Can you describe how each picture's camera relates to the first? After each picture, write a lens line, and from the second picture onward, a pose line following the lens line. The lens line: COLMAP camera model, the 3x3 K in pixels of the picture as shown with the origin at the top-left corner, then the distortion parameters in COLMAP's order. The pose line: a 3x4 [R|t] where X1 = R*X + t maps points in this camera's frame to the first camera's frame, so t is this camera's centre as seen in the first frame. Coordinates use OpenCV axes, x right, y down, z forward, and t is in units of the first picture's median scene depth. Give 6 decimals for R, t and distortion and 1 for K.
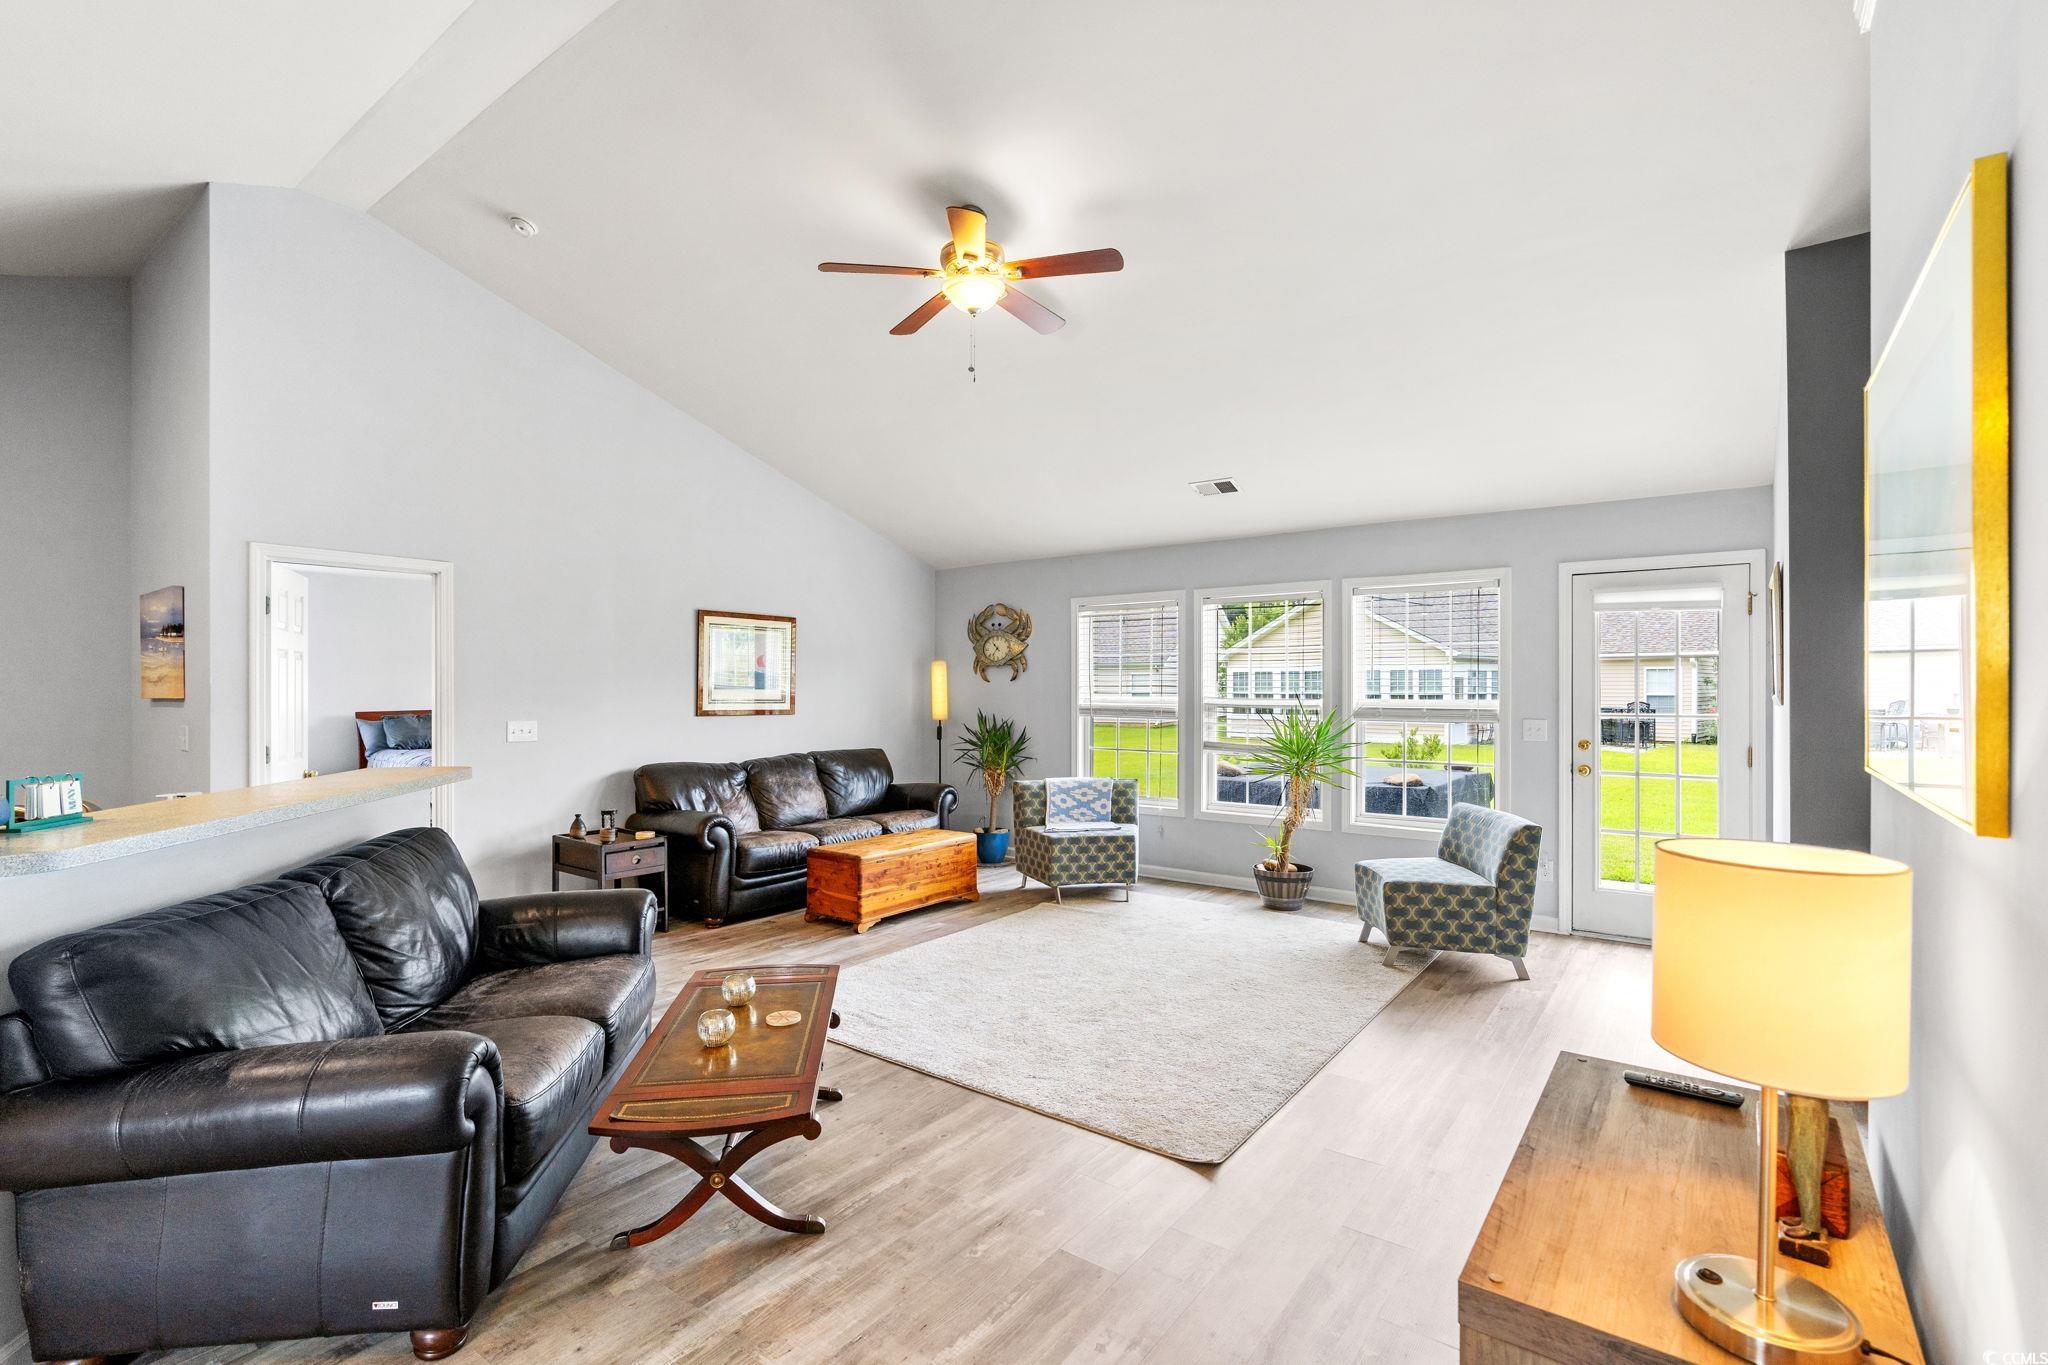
lens RADIAL K [[937.5, 0, 1019.4], [0, 937.5, 685.7], [0, 0, 1]] dist [-0.015341, -0.000059]
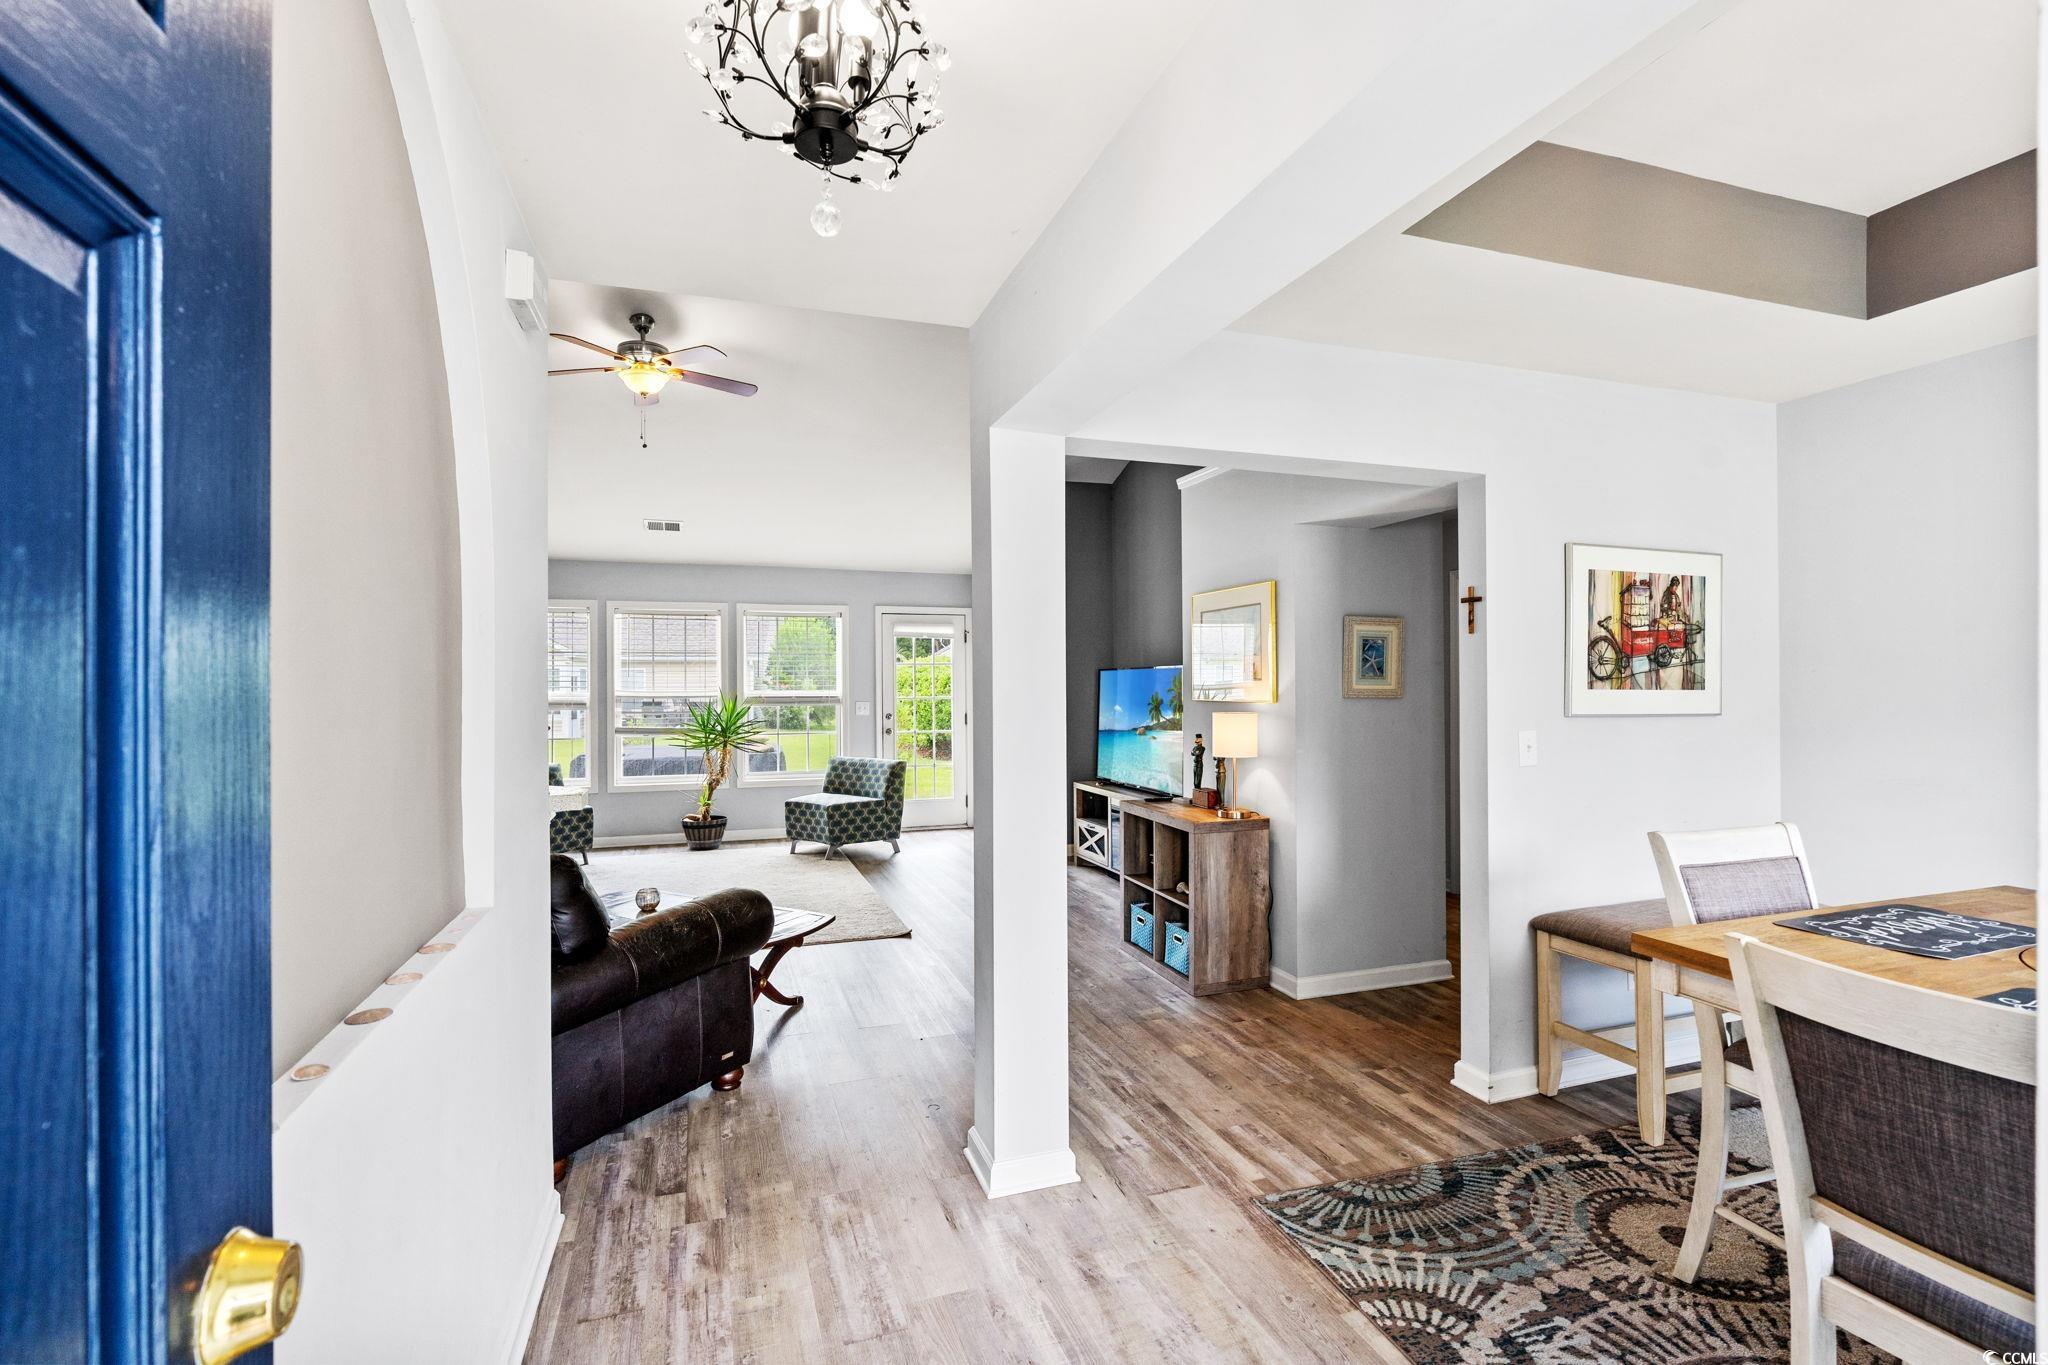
lens RADIAL K [[937.5, 0, 1019.4], [0, 937.5, 685.7], [0, 0, 1]] dist [-0.015341, -0.000059]
pose [[0.561194, -0.003008, 0.827679, -0.551958], [0.003011, 0.999994, 0.001593, 0.005747], [-0.827679, 0.001598, 0.561200, -0.109597]]
